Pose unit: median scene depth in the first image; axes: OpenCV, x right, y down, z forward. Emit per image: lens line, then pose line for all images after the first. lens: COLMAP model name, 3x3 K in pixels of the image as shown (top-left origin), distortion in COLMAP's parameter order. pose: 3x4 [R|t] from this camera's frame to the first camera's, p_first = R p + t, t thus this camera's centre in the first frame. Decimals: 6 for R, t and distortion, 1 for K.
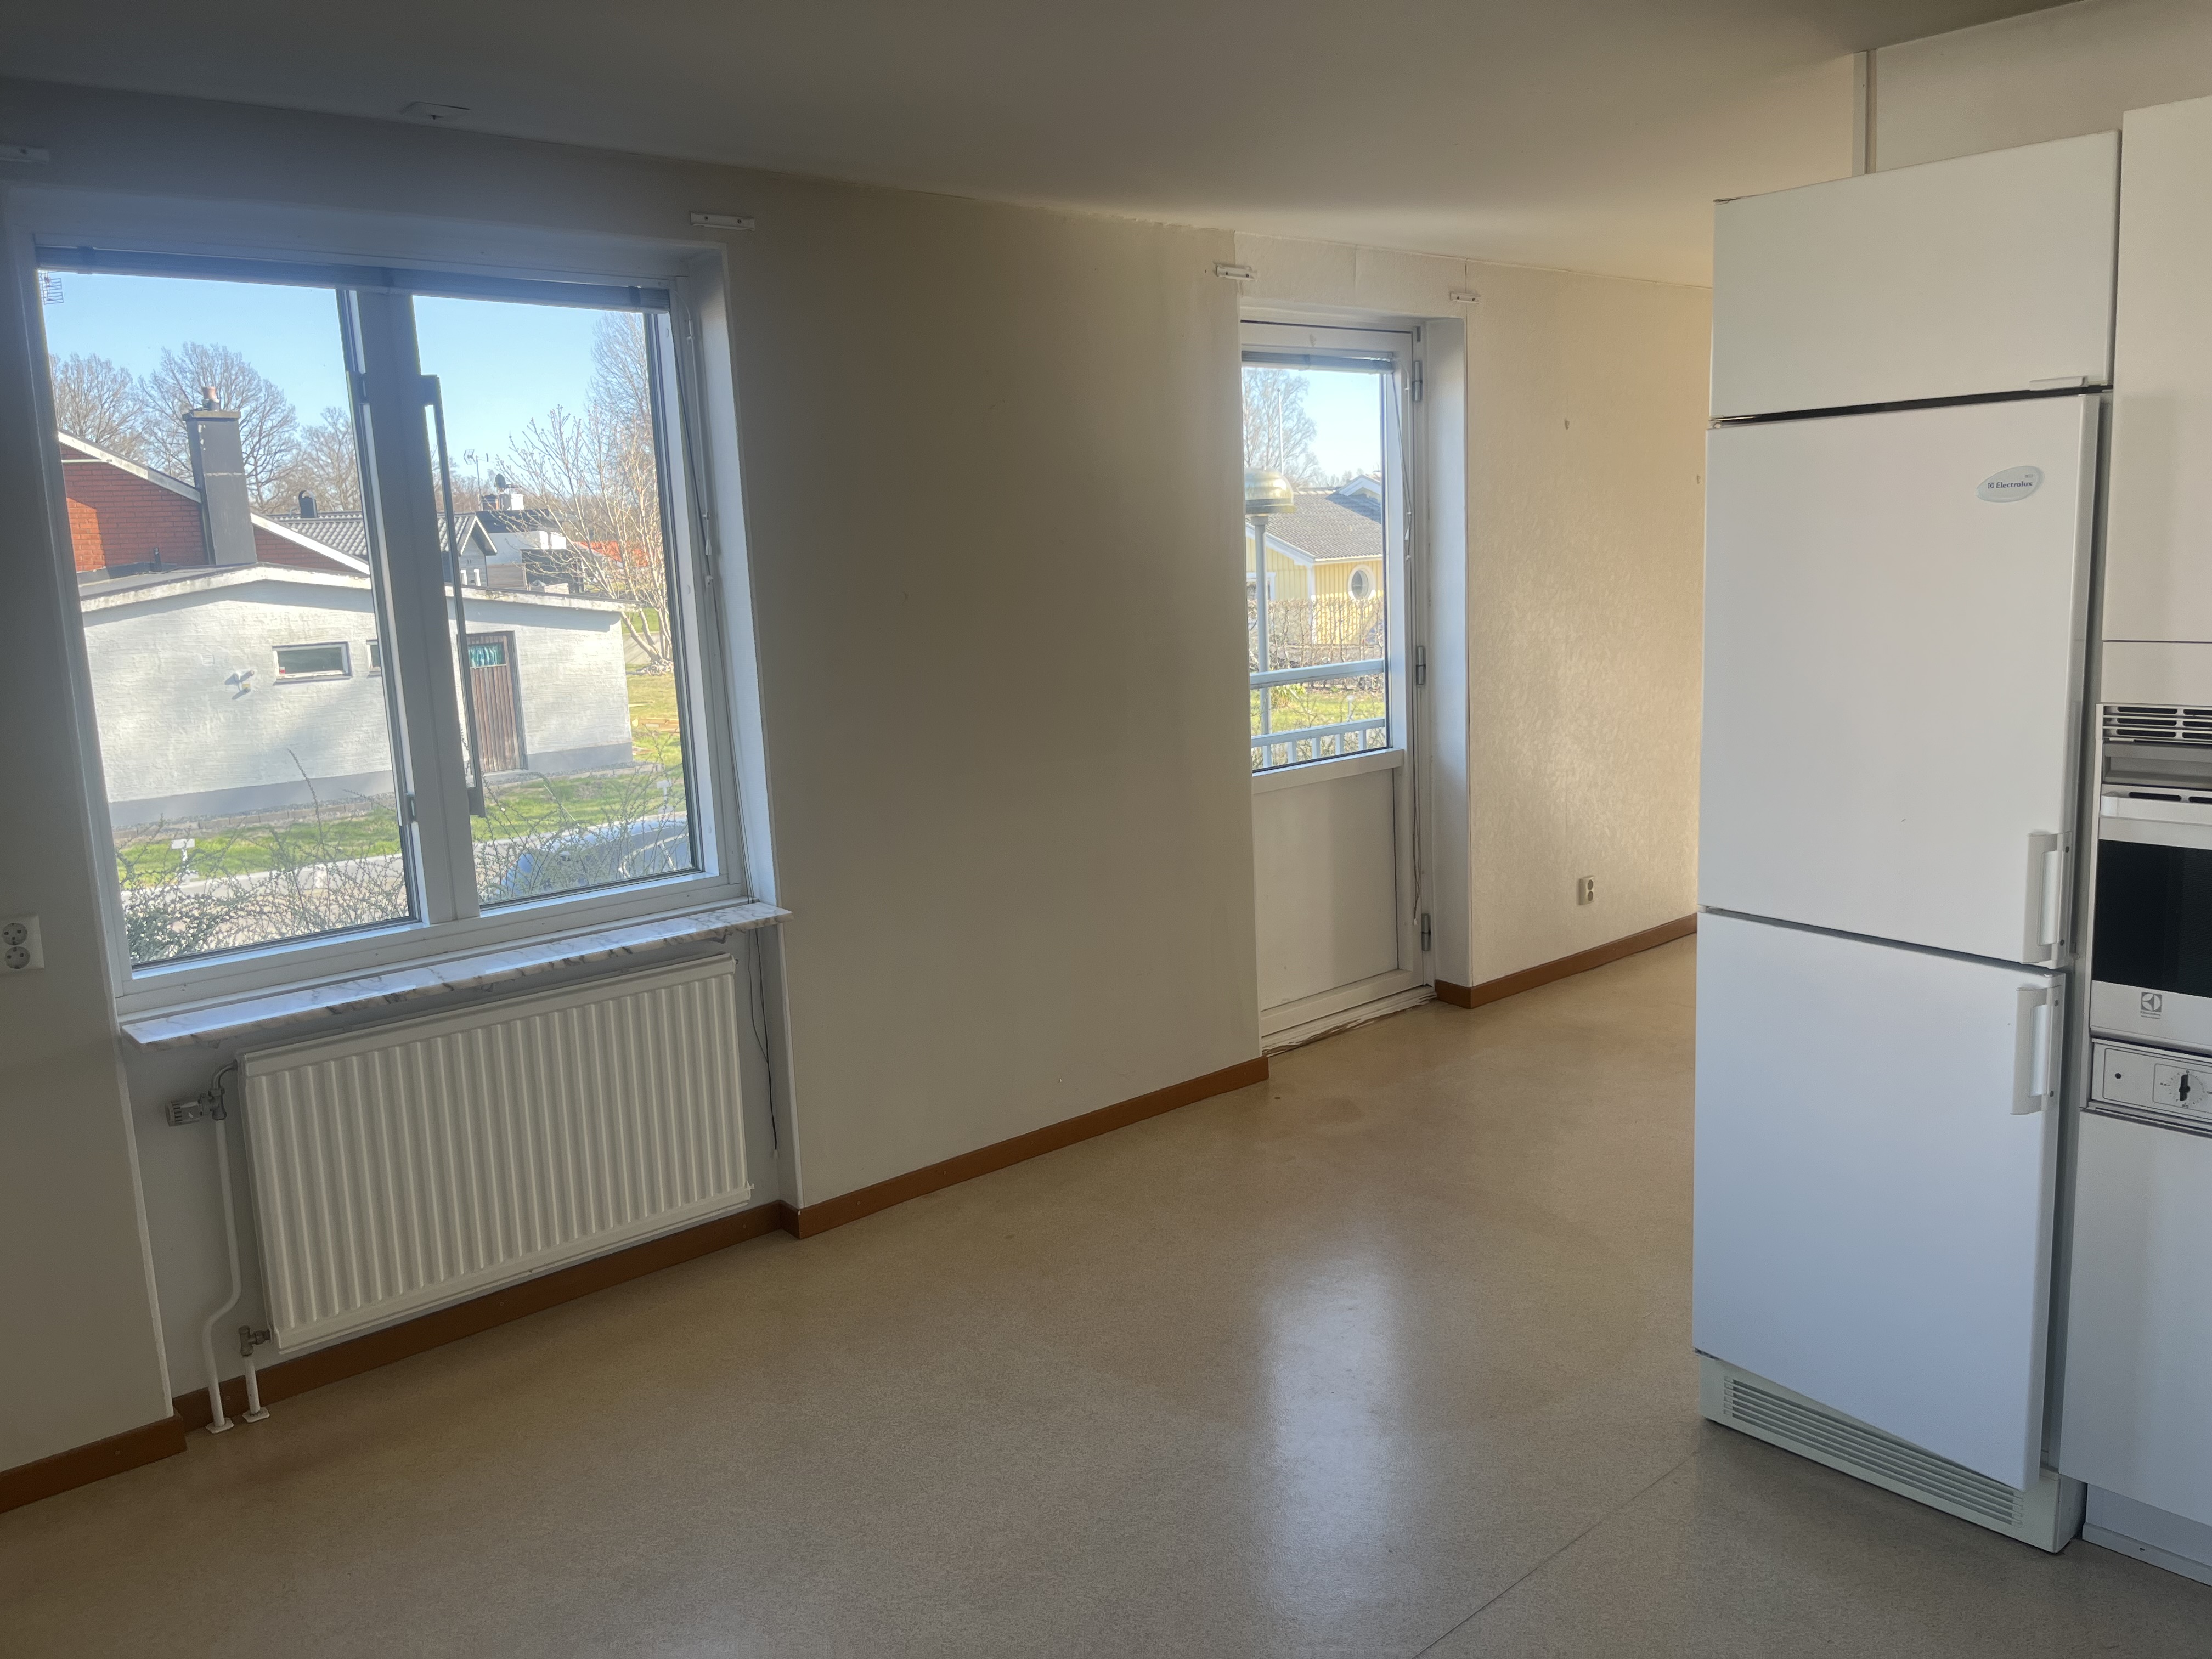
lens RADIAL K [[1714.0, 0, 1106.0], [0, 1714.0, 829.5], [0, 0, 1]] dist [-0.002221, -0.000146]
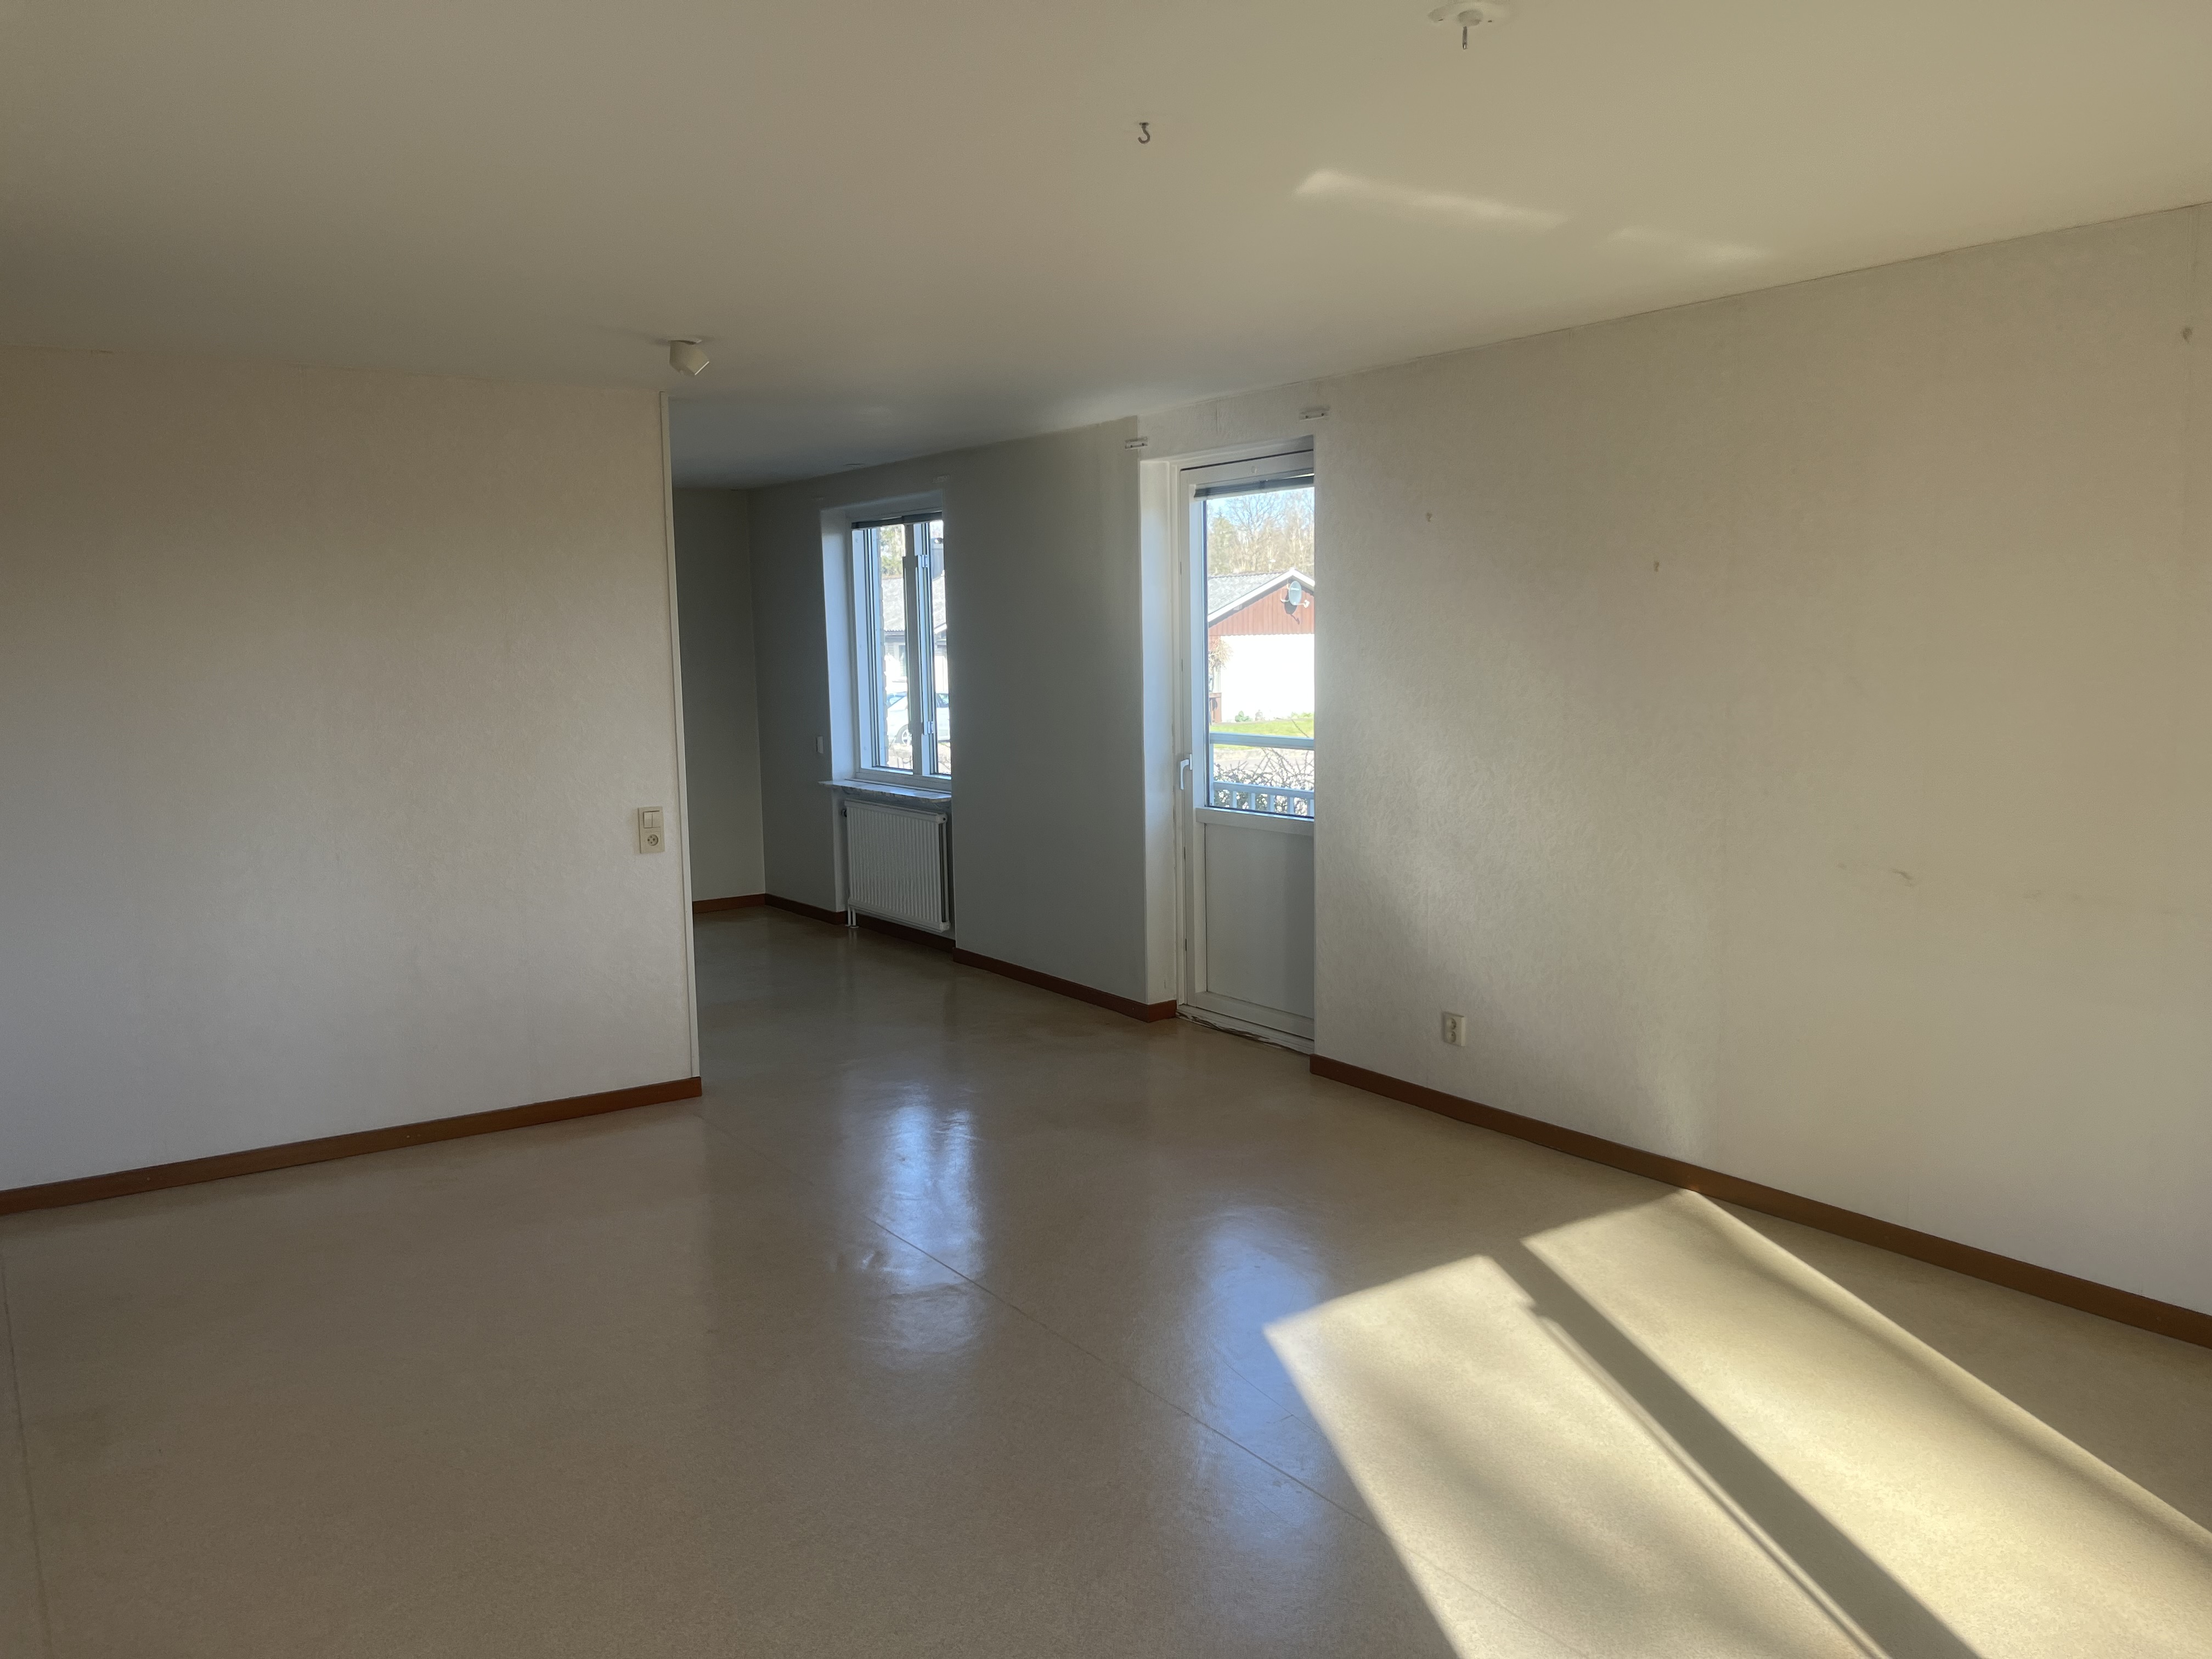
lens RADIAL K [[1714.0, 0, 1106.0], [0, 1714.0, 829.5], [0, 0, 1]] dist [-0.002221, -0.000146]
pose [[-0.134070, 0.168849, -0.976481, 1.458652], [-0.131273, 0.973667, 0.186386, -0.264234], [0.982239, 0.153174, -0.108375, 1.131075]]
